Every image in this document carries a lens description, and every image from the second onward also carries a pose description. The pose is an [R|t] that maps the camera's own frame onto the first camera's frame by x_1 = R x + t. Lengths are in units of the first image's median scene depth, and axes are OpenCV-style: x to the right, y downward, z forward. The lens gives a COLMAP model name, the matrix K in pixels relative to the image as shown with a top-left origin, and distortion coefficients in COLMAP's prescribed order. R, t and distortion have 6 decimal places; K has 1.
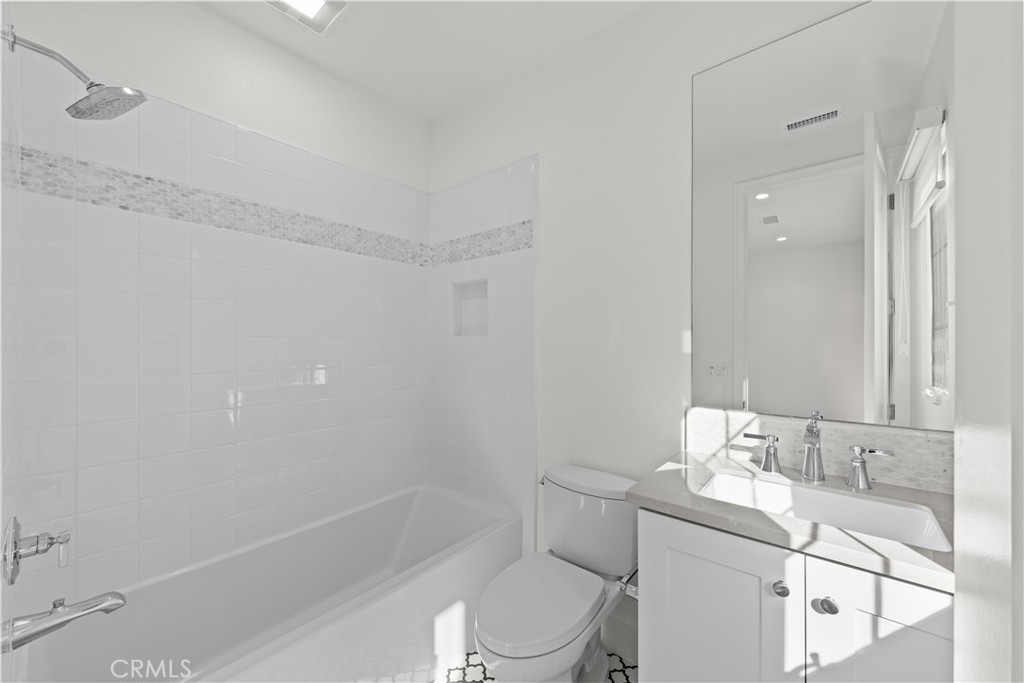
lens RADIAL K [[380.4, 0, 514.3], [0, 380.4, 344.8], [0, 0, 1]] dist [-0.000733, -0.000516]
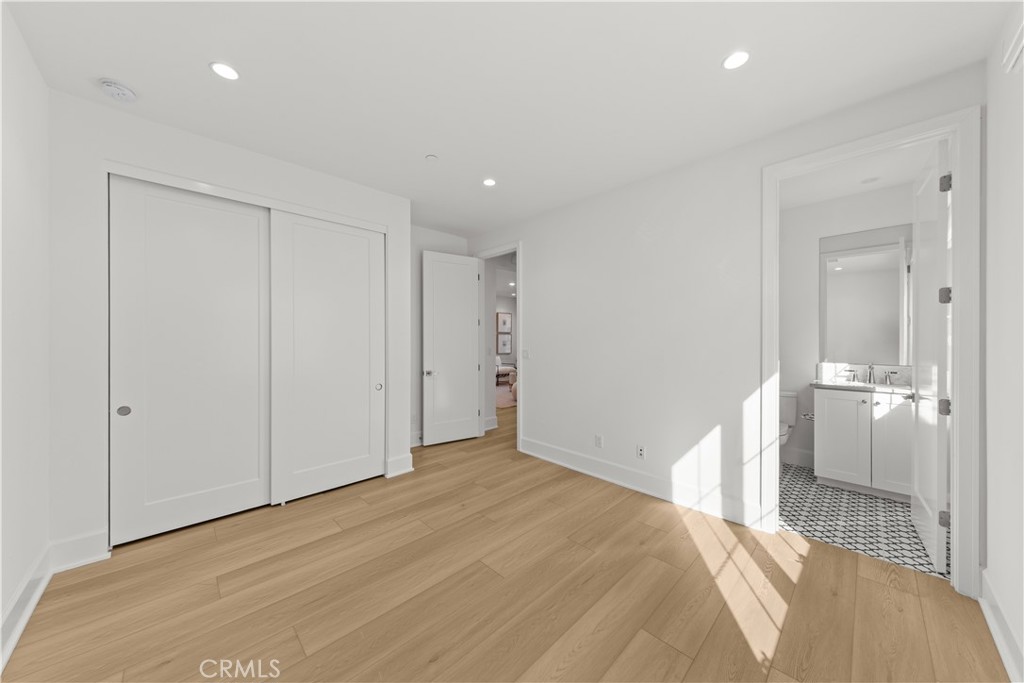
lens RADIAL K [[360.5, 0, 509.5], [0, 360.5, 338.5], [0, 0, 1]] dist [0.009673, 0.000080]
pose [[0.996584, -0.001221, -0.082580, -1.714415], [0.002010, 0.999953, 0.009466, -0.040000], [0.082564, -0.009599, 0.996540, -1.975094]]
